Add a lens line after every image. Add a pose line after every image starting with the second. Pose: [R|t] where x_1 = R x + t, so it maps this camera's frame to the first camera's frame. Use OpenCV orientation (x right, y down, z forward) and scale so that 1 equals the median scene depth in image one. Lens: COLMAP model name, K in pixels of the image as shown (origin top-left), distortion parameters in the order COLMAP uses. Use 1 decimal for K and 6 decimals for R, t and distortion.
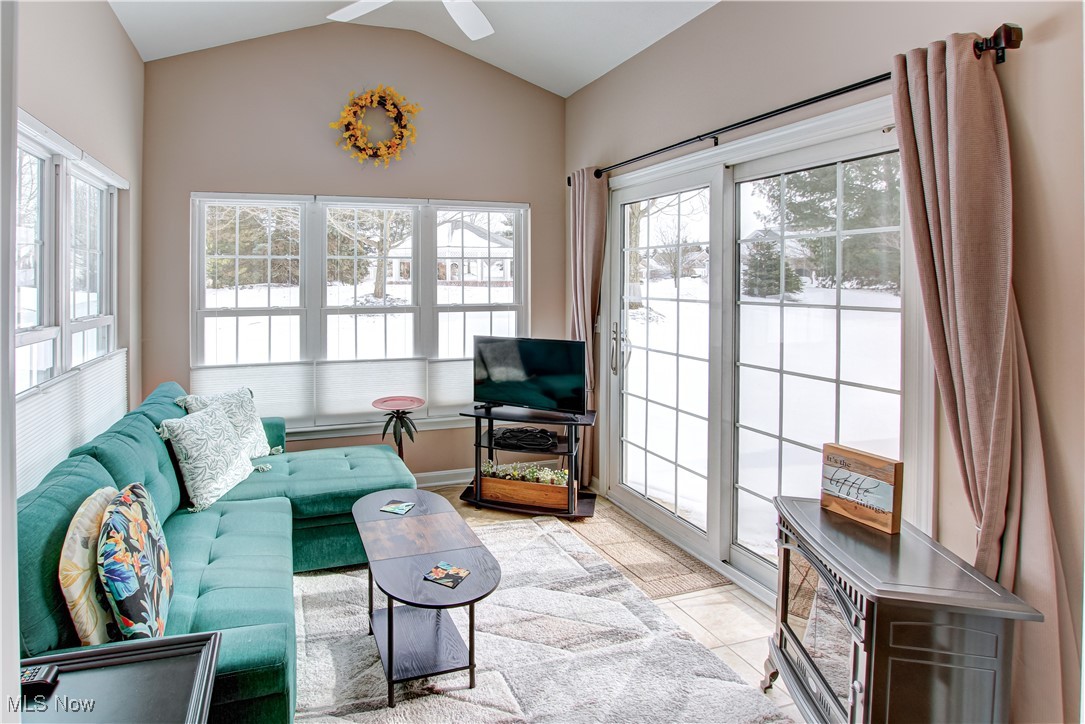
lens RADIAL K [[549.9, 0, 411.3], [0, 549.9, 305.2], [0, 0, 1]] dist [-0.020092, 0.000165]
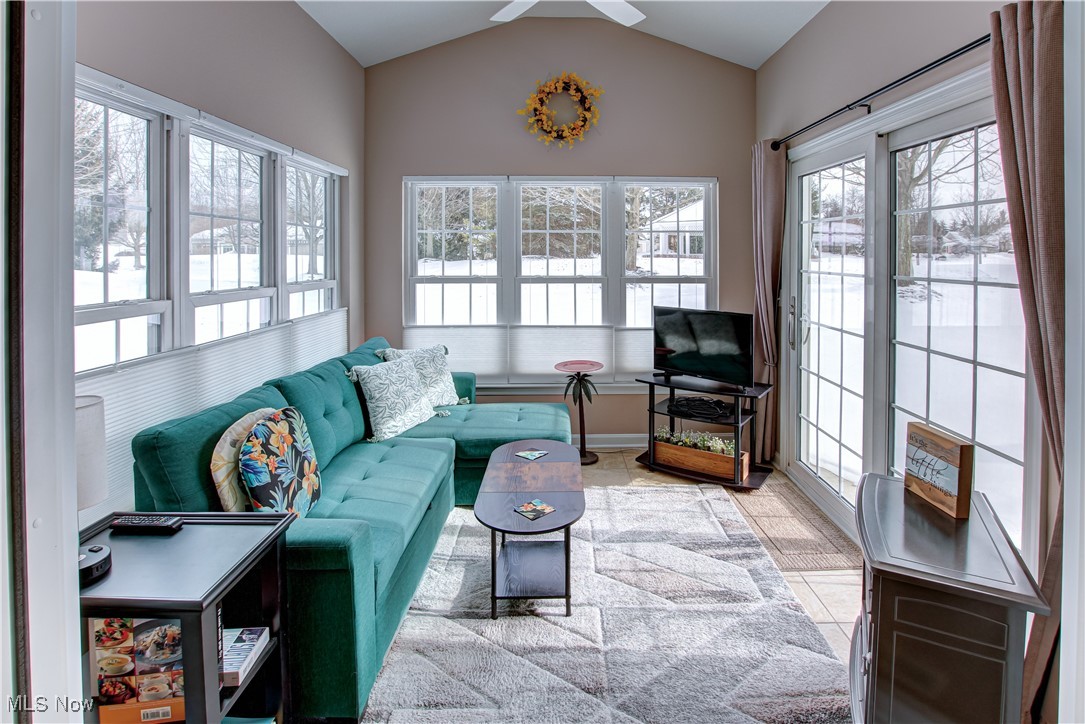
lens RADIAL K [[539.7, 0, 553.5], [0, 539.7, 283.0], [0, 0, 1]] dist [-0.017905, 0.000302]
pose [[0.970306, 0.018071, -0.241204, 0.238244], [-0.015569, 0.999803, 0.012278, 0.002783], [0.241378, -0.008158, 0.970397, -0.051156]]
